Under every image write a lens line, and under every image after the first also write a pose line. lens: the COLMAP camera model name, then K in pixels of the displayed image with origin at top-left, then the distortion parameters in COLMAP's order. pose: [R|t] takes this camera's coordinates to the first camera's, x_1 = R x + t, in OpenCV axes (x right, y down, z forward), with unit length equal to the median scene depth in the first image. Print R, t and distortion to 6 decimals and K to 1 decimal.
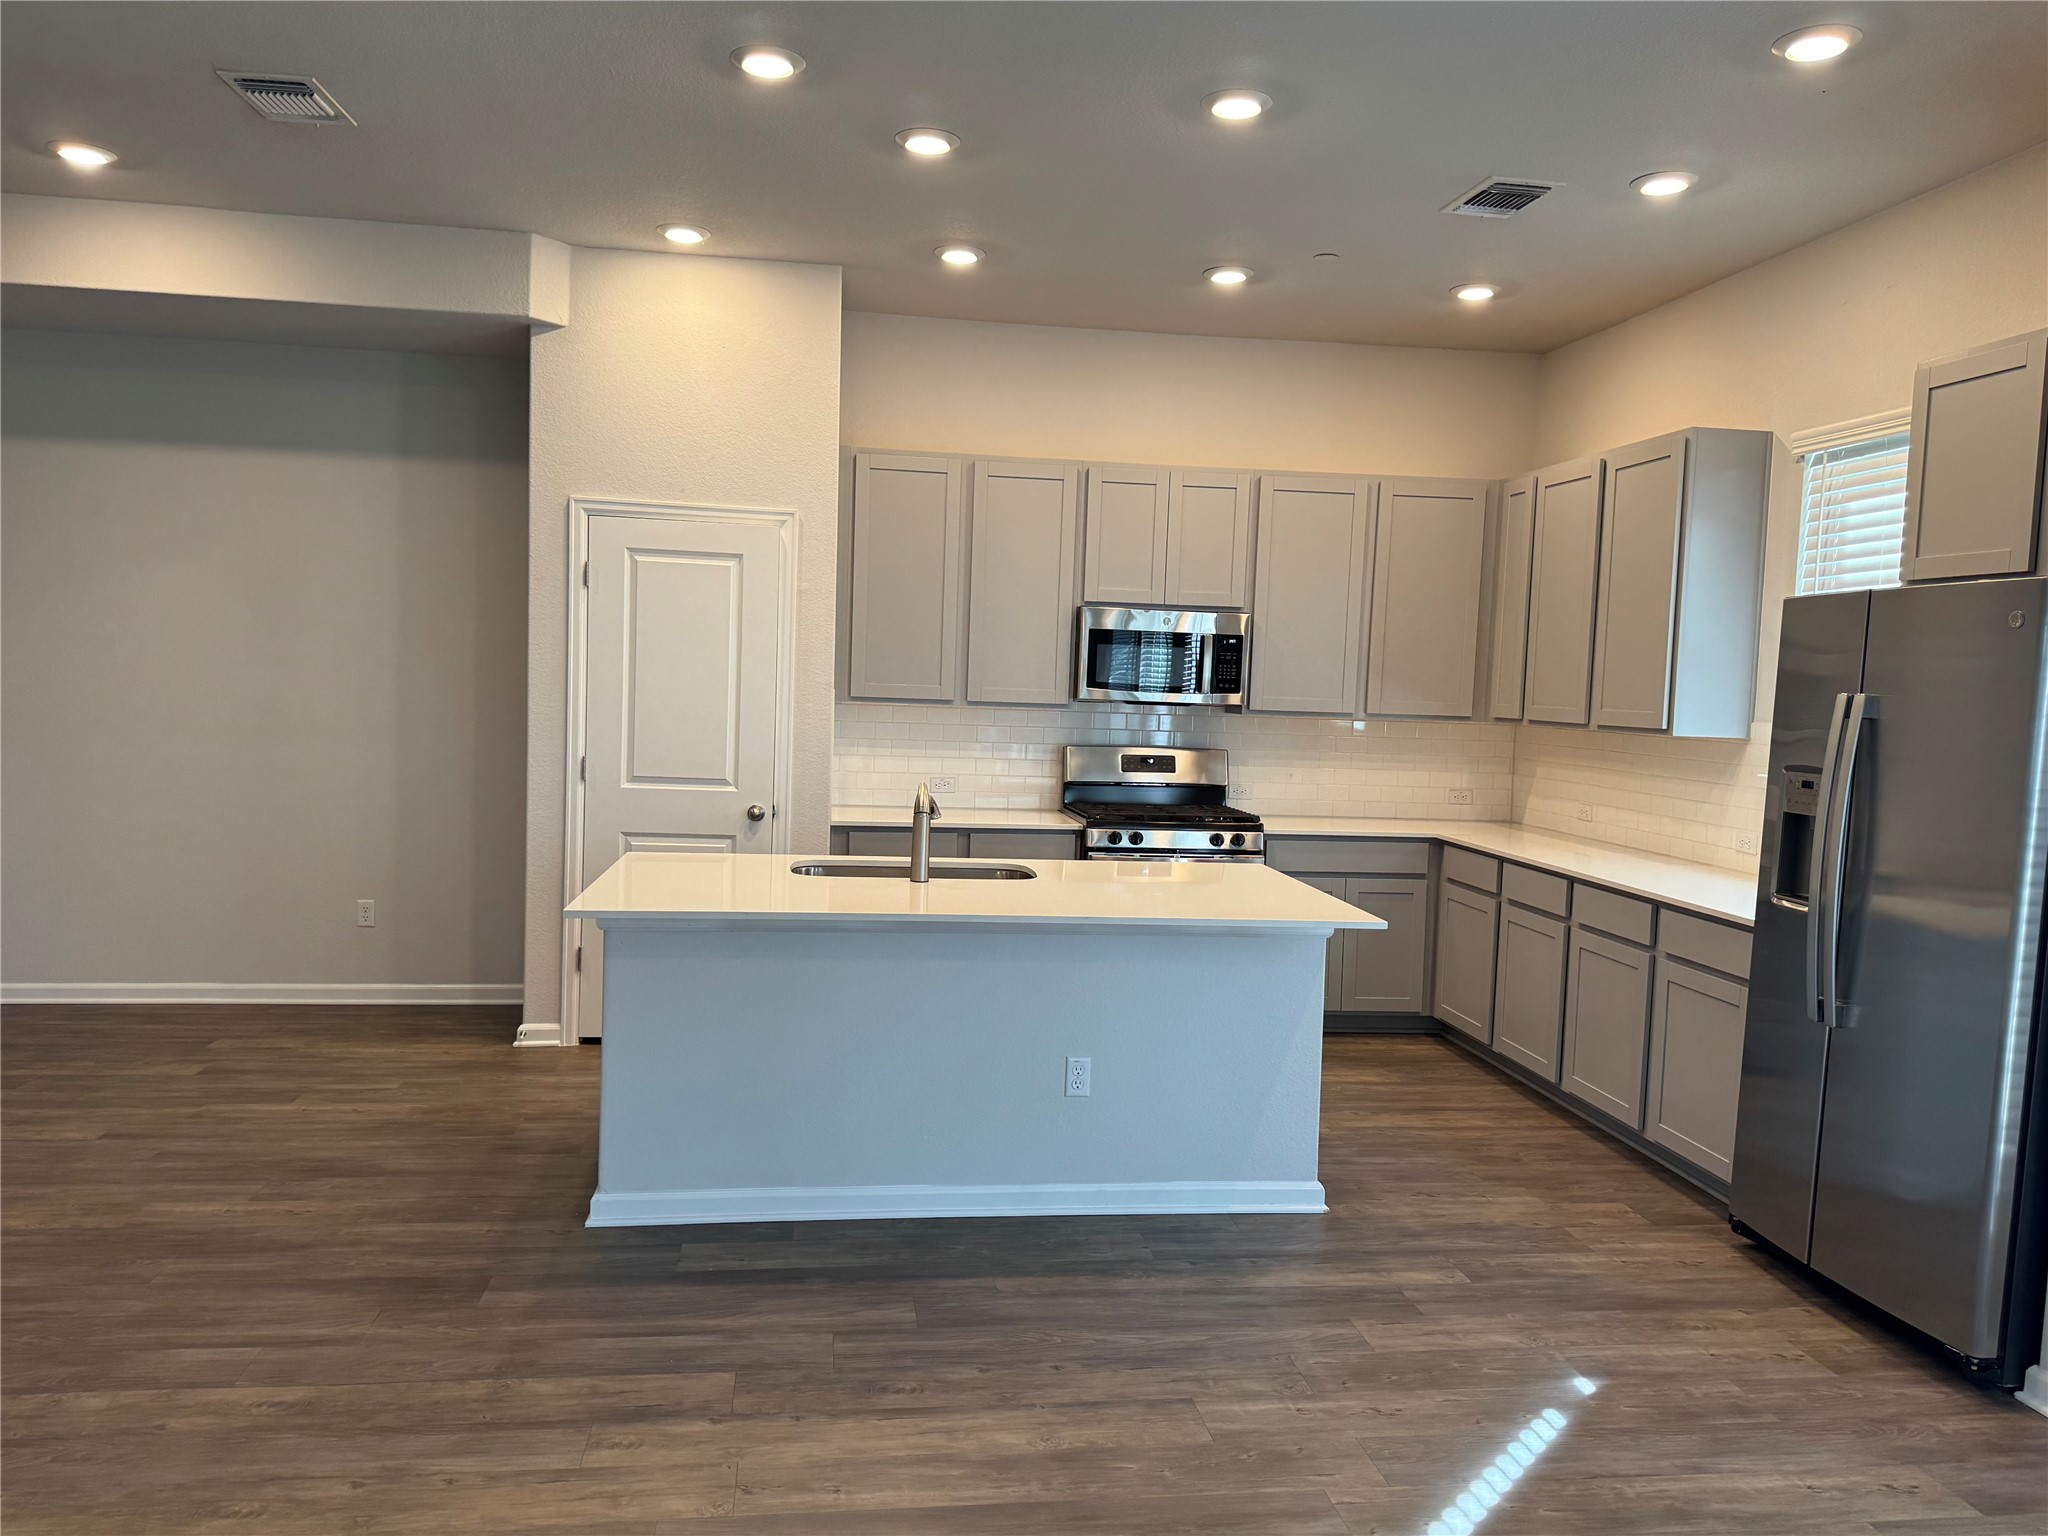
lens RADIAL K [[1483.1, 0, 1024.0], [0, 1483.1, 768.0], [0, 0, 1]] dist [0.044952, -0.056748]
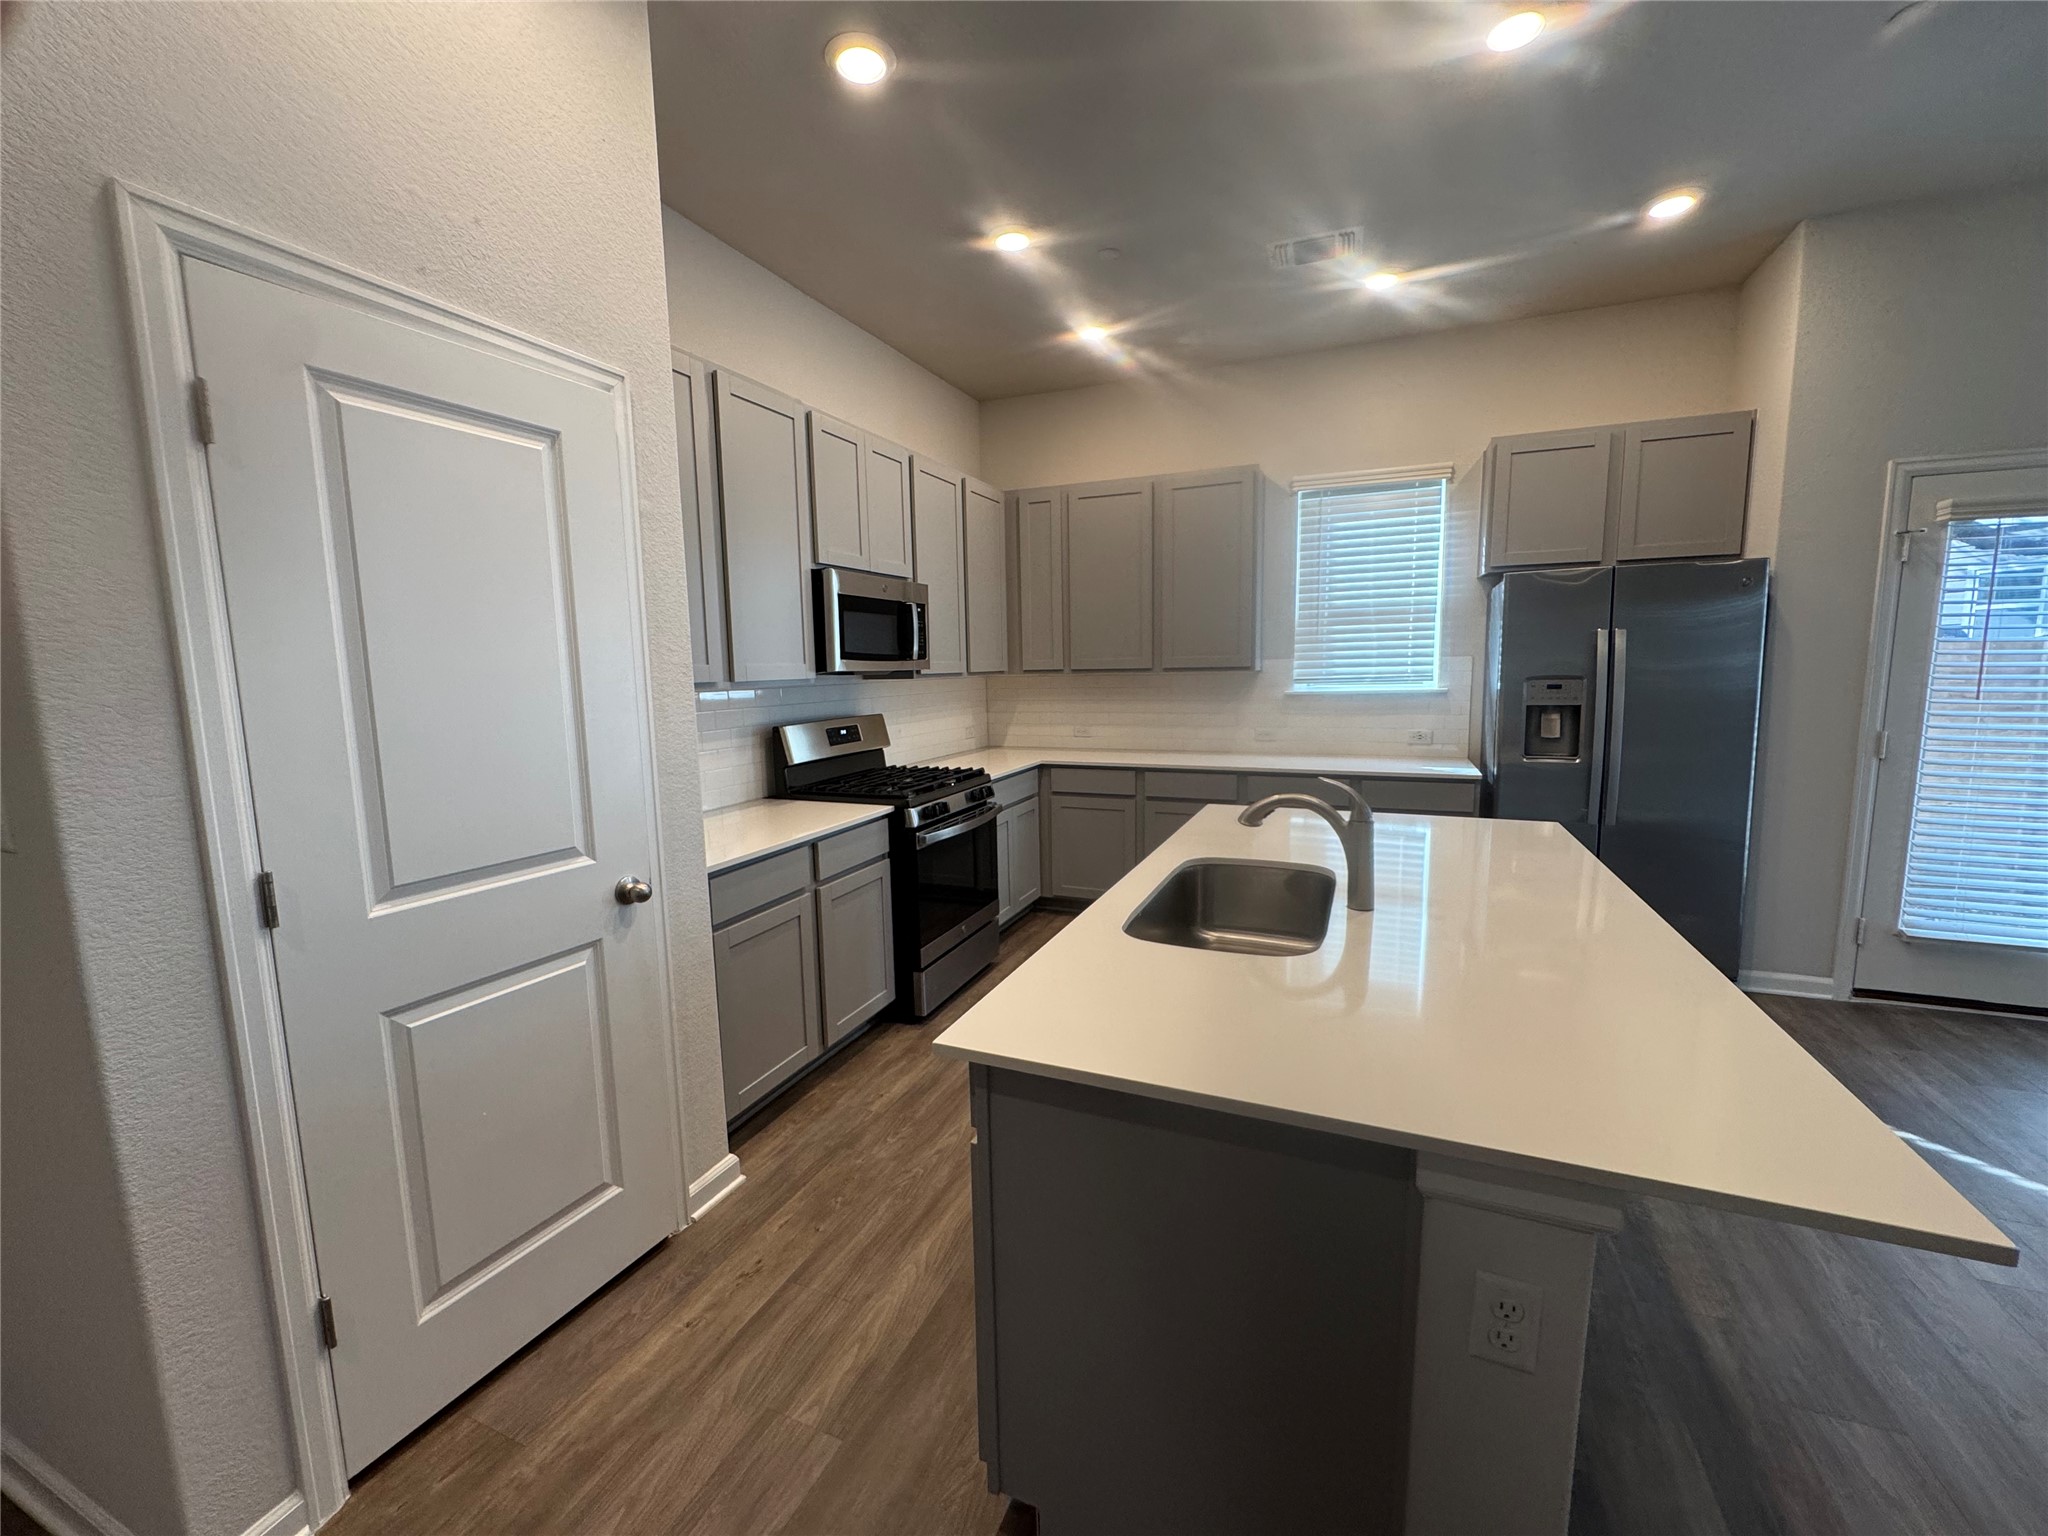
lens RADIAL K [[824.8, 0, 1024.0], [0, 824.8, 768.0], [0, 0, 1]] dist [-0.006825, -0.000033]
pose [[0.510086, -0.153821, 0.846257, -0.394569], [0.089240, 0.988034, 0.125801, -0.048127], [-0.855481, 0.011351, 0.517709, 0.738026]]
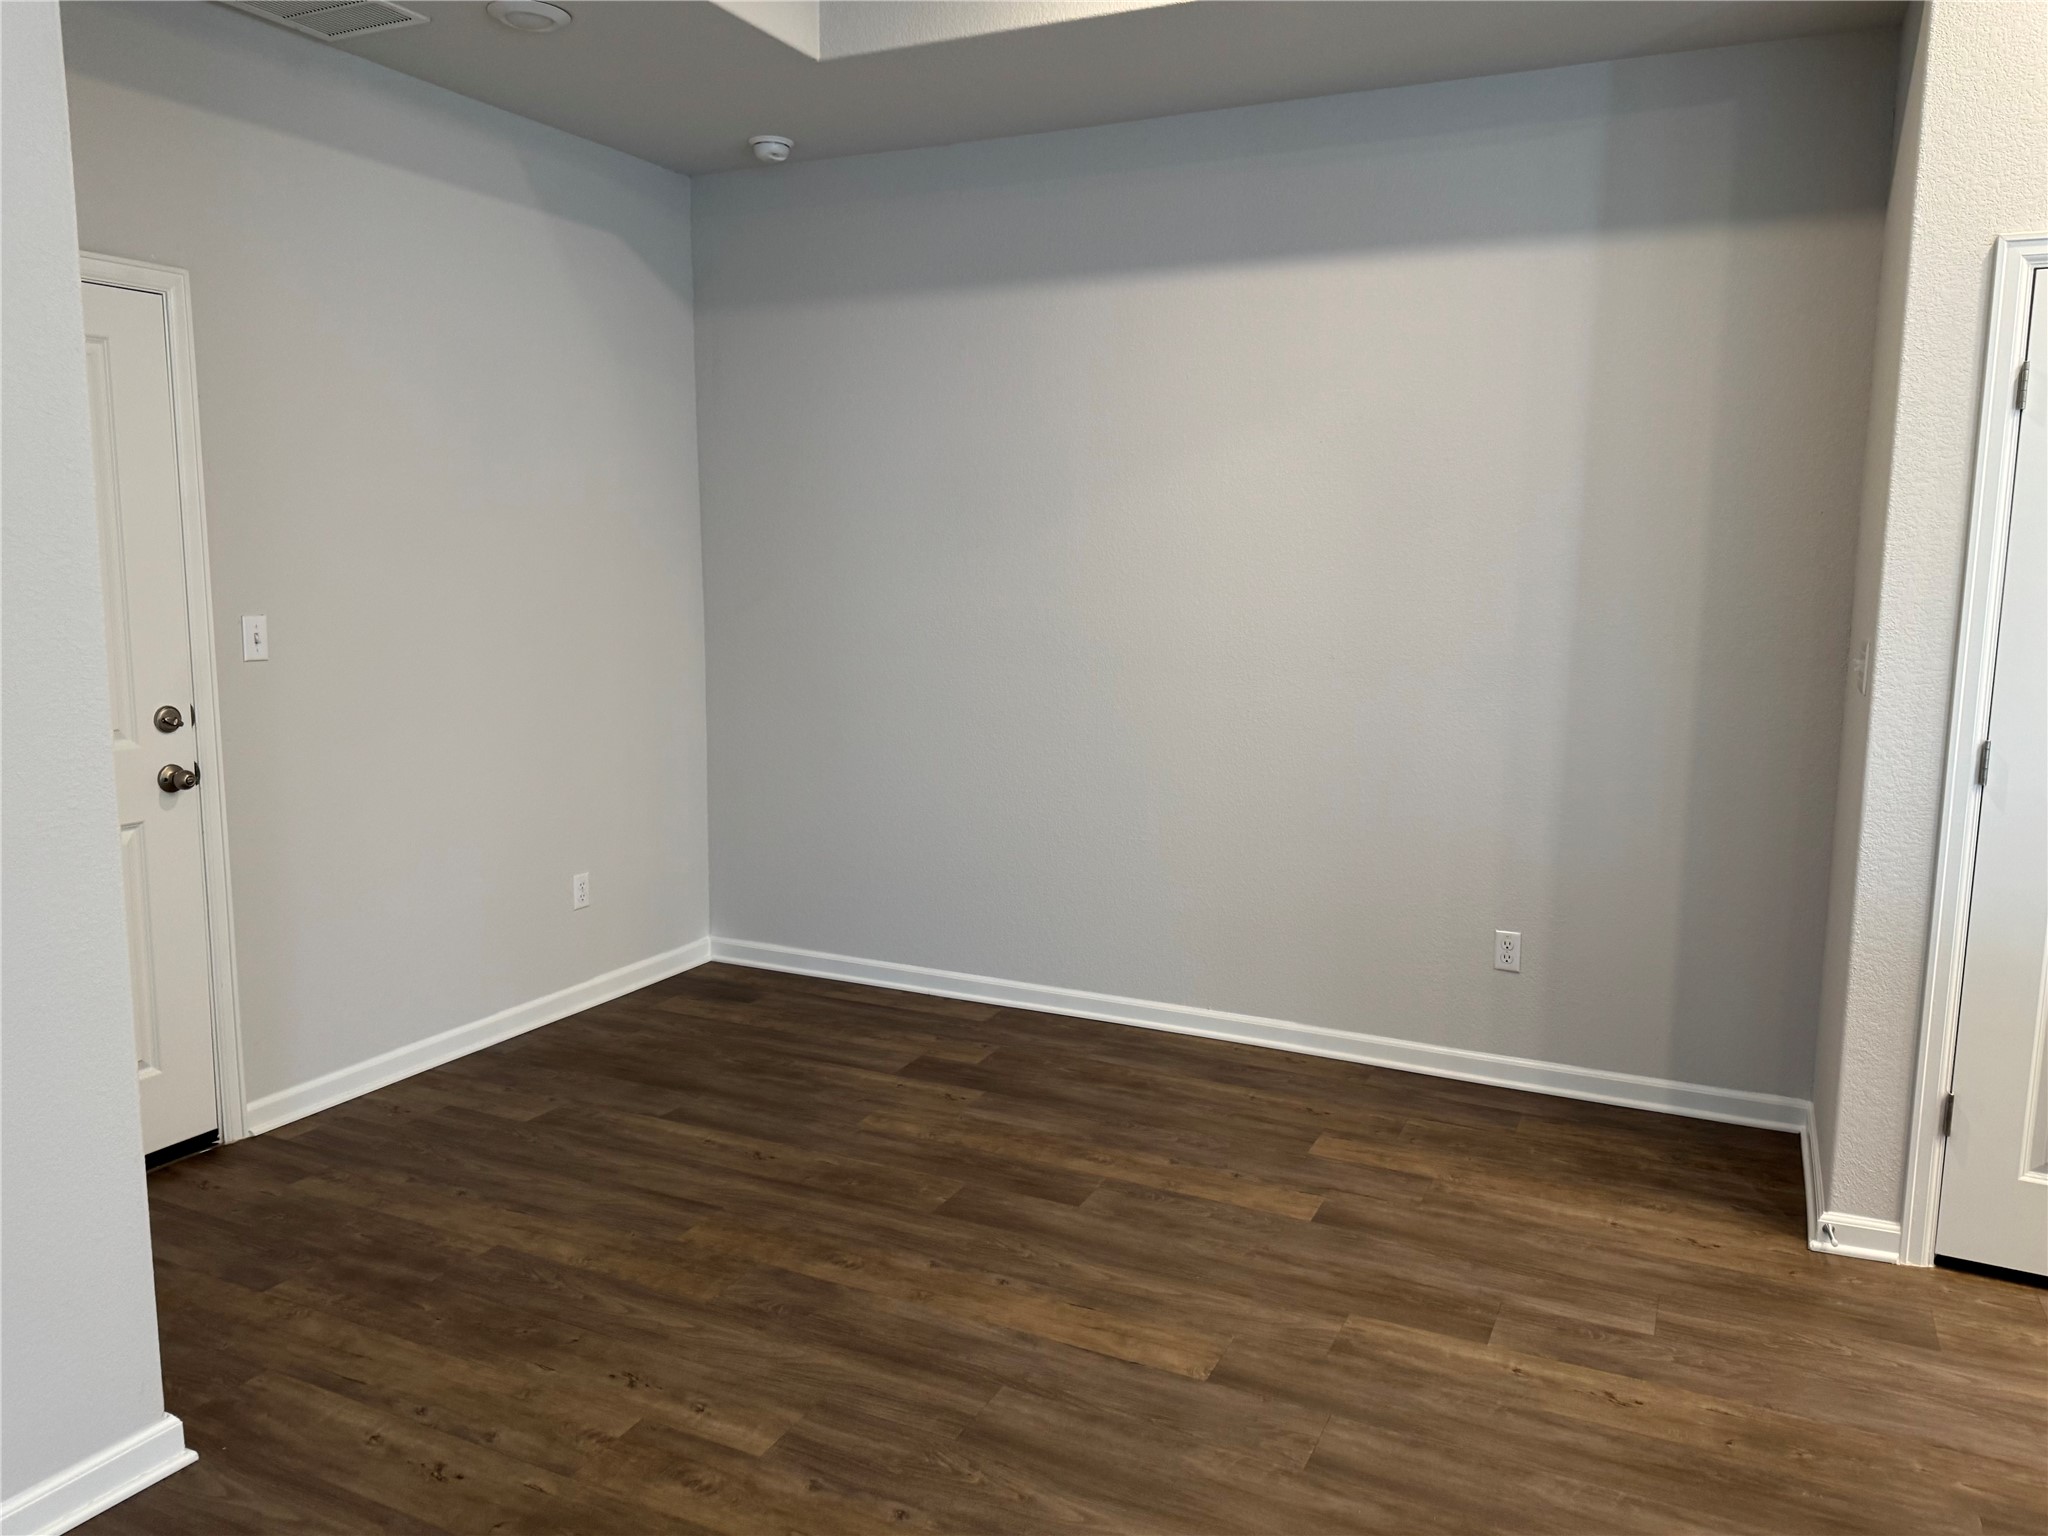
lens RADIAL K [[1483.1, 0, 1024.0], [0, 1483.1, 768.0], [0, 0, 1]] dist [0.044952, -0.056748]
pose [[0.830476, 0.050973, -0.554718, -0.299269], [-0.016368, 0.997608, 0.067165, -0.029256], [0.556815, -0.046699, 0.829323, 0.393260]]
